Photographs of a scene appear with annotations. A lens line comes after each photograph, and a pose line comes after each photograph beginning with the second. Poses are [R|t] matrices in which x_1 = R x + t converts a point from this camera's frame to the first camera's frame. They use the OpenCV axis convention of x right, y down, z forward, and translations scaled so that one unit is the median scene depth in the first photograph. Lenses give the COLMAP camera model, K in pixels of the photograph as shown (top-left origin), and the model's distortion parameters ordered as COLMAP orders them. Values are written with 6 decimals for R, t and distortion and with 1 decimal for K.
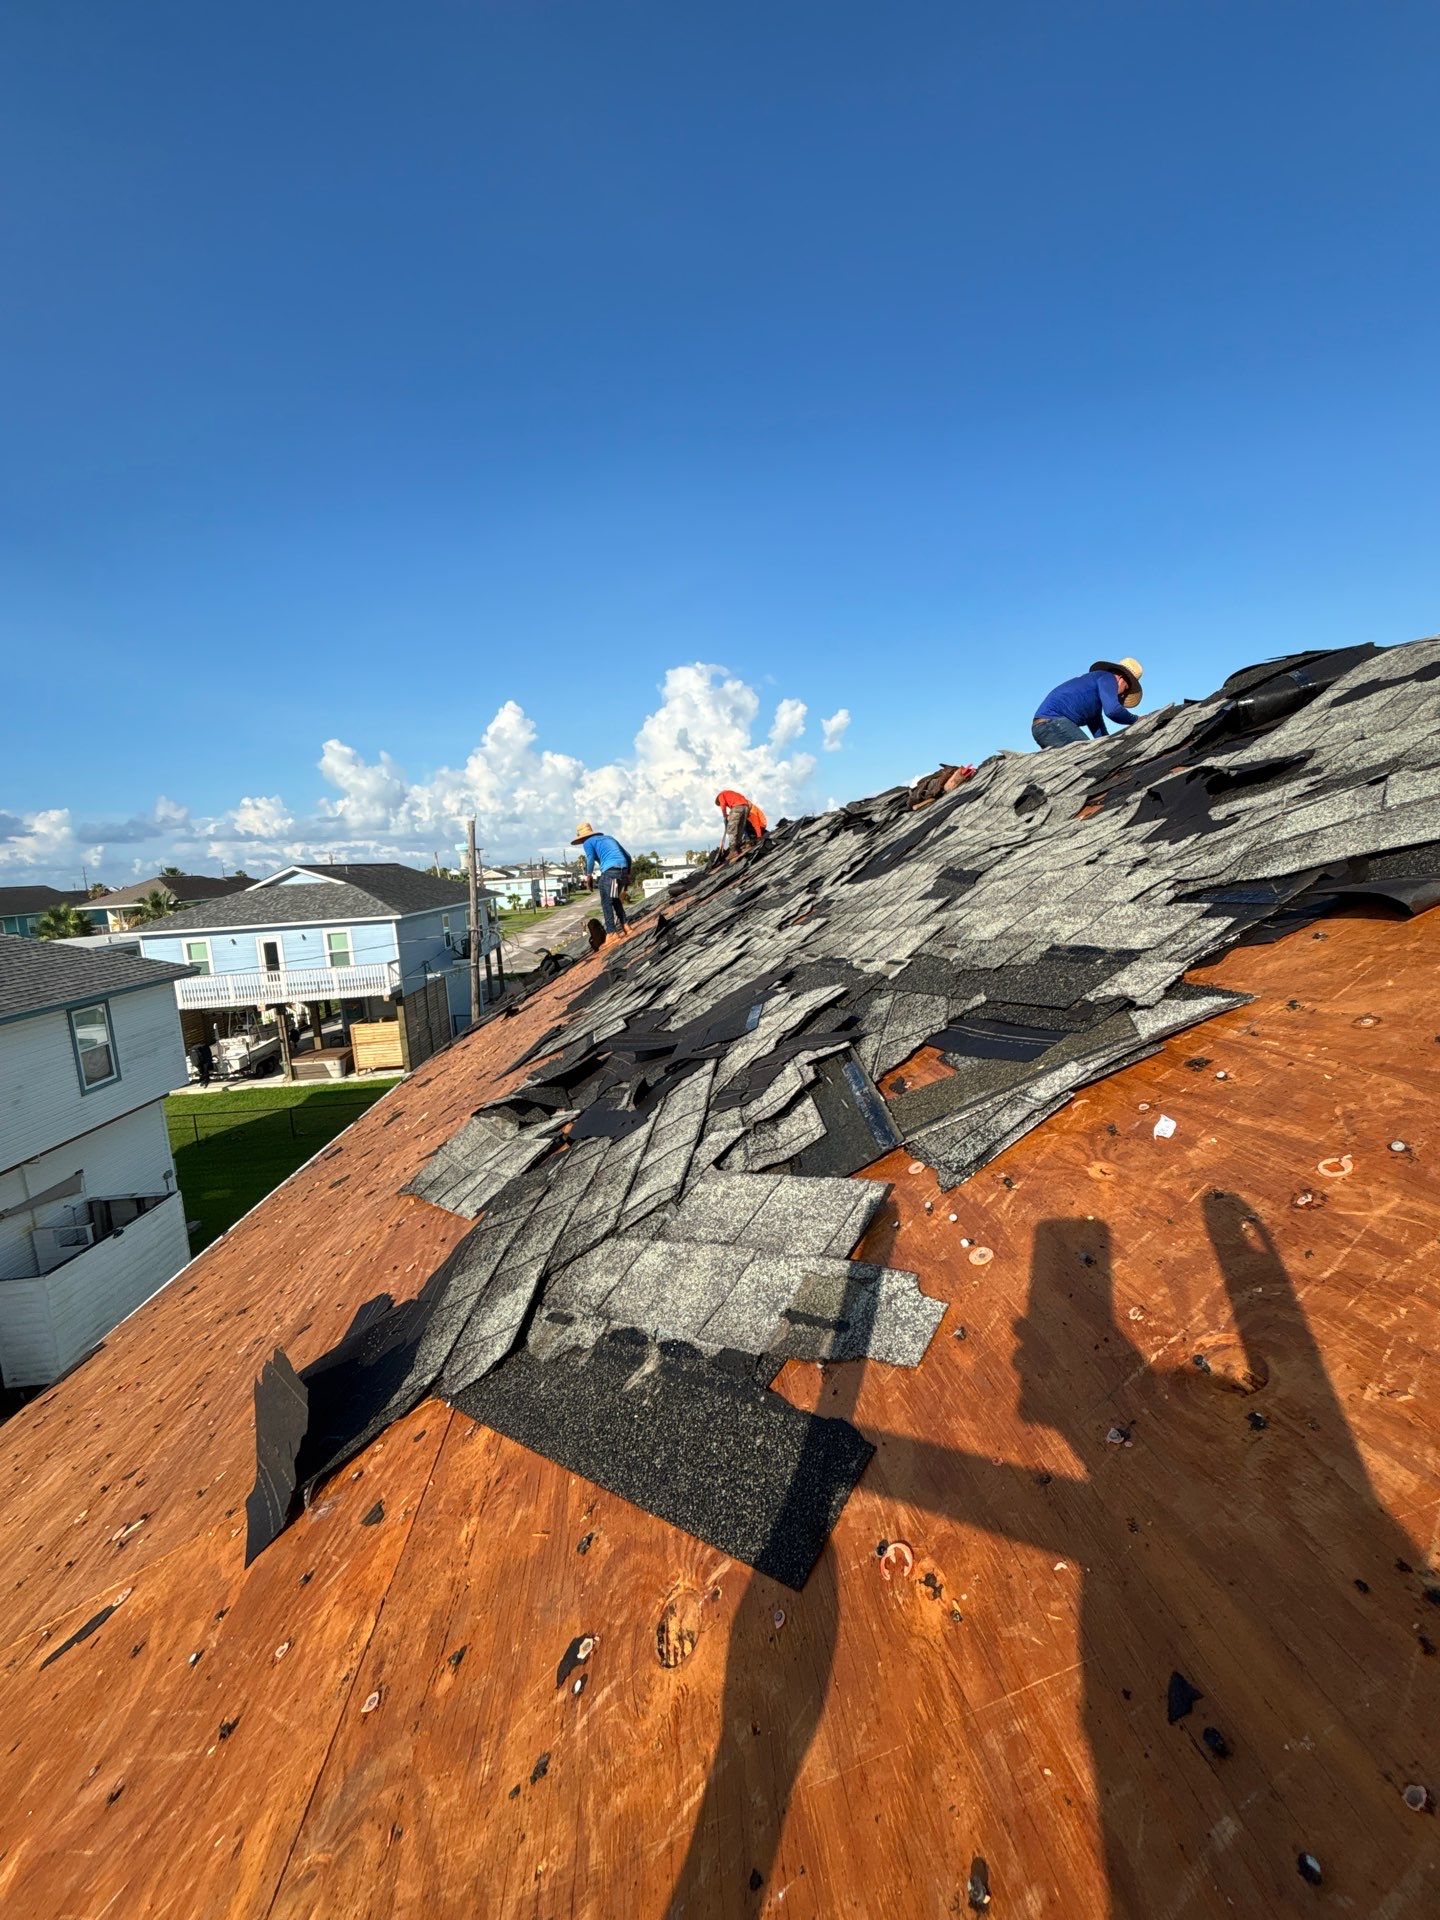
lens RADIAL K [[776.2, 0, 722.2], [0, 776.2, 958.5], [0, 0, 1]] dist [-0.006238, 0.001901]
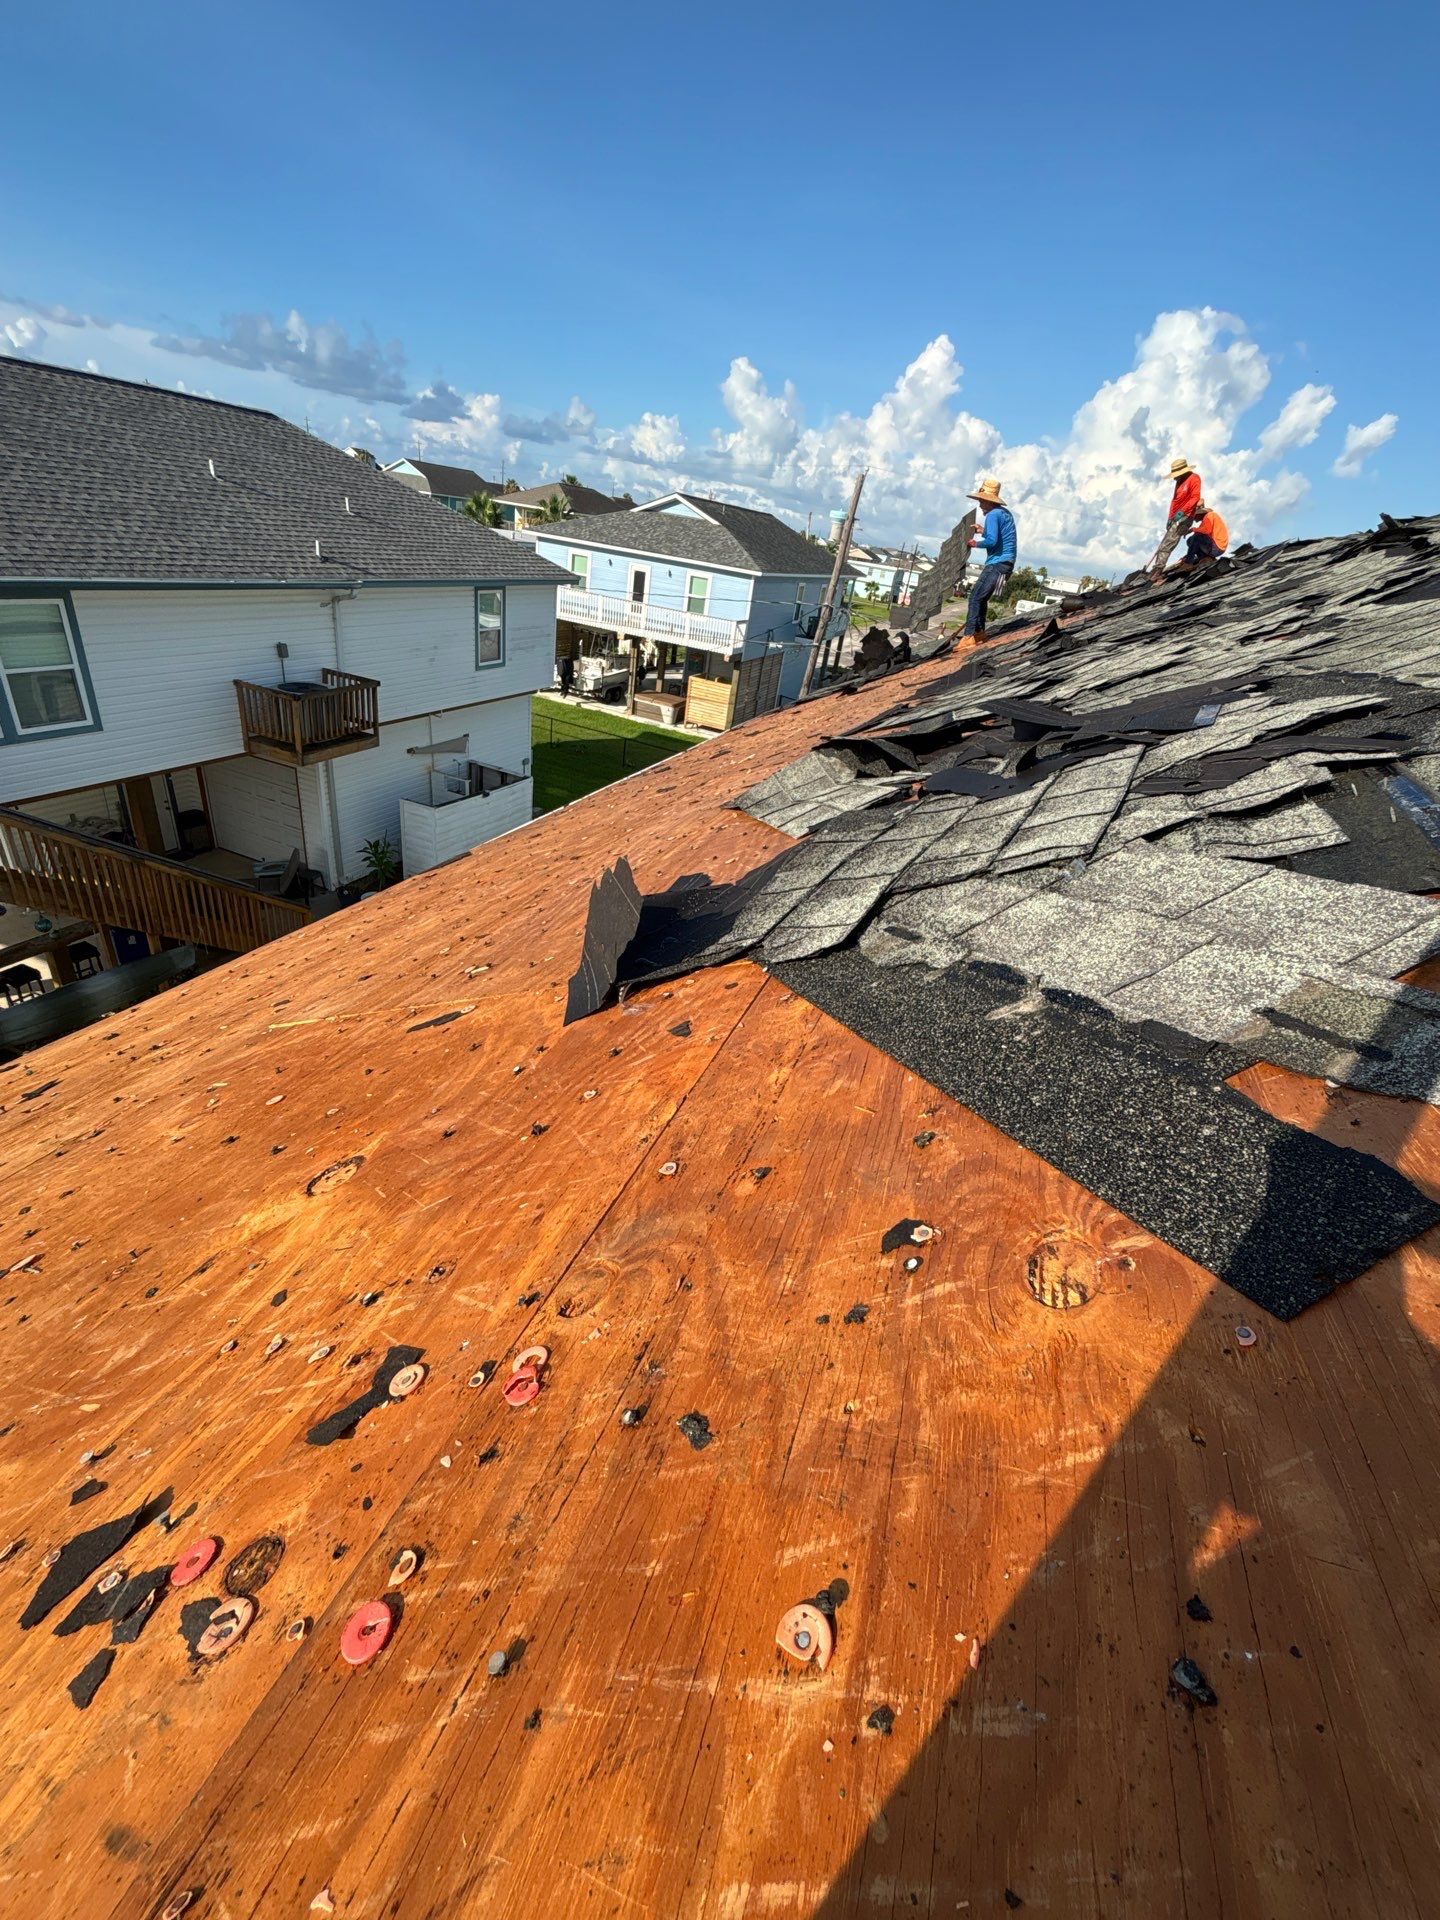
lens RADIAL K [[768.5, 0, 719.2], [0, 768.5, 962.7], [0, 0, 1]] dist [-0.003064, 0.000928]
pose [[0.881905, 0.376322, -0.283947, -0.085284], [-0.249940, 0.883933, 0.395212, 0.128657], [0.399717, -0.277569, 0.873603, 0.097316]]
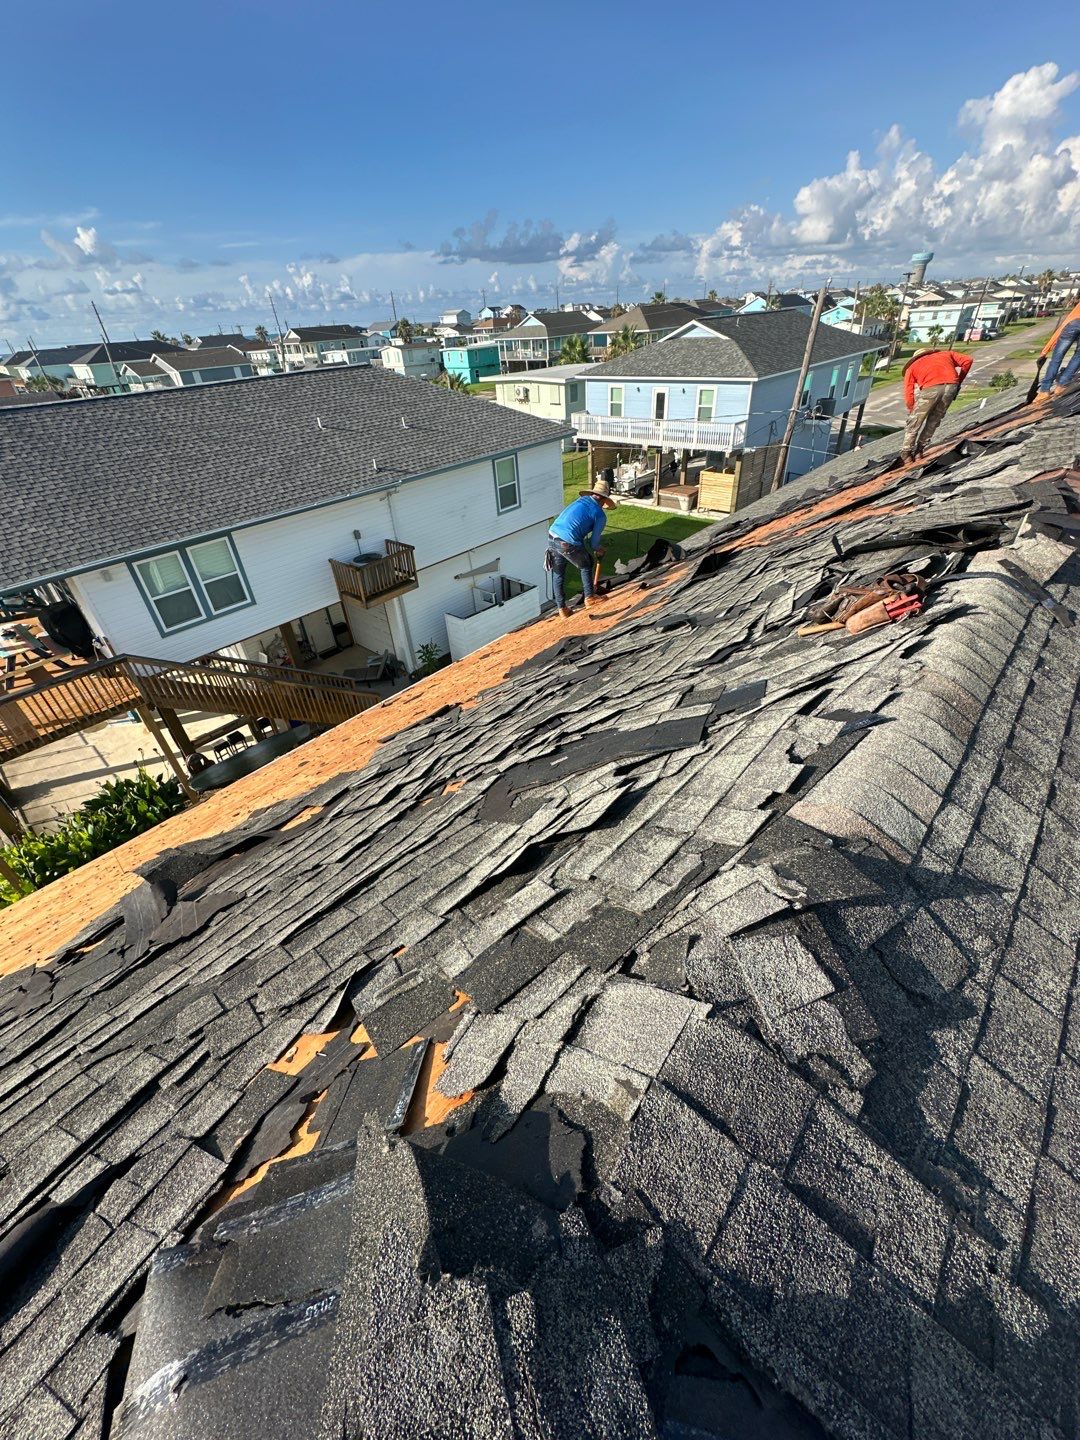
lens RADIAL K [[576.3, 0, 540.3], [0, 576.3, 717.4], [0, 0, 1]] dist [-0.003064, 0.000928]
pose [[0.693972, 0.428832, -0.578364, 0.988813], [-0.074095, 0.841552, 0.535070, -0.911876], [0.716179, -0.328469, 0.615788, 1.143364]]
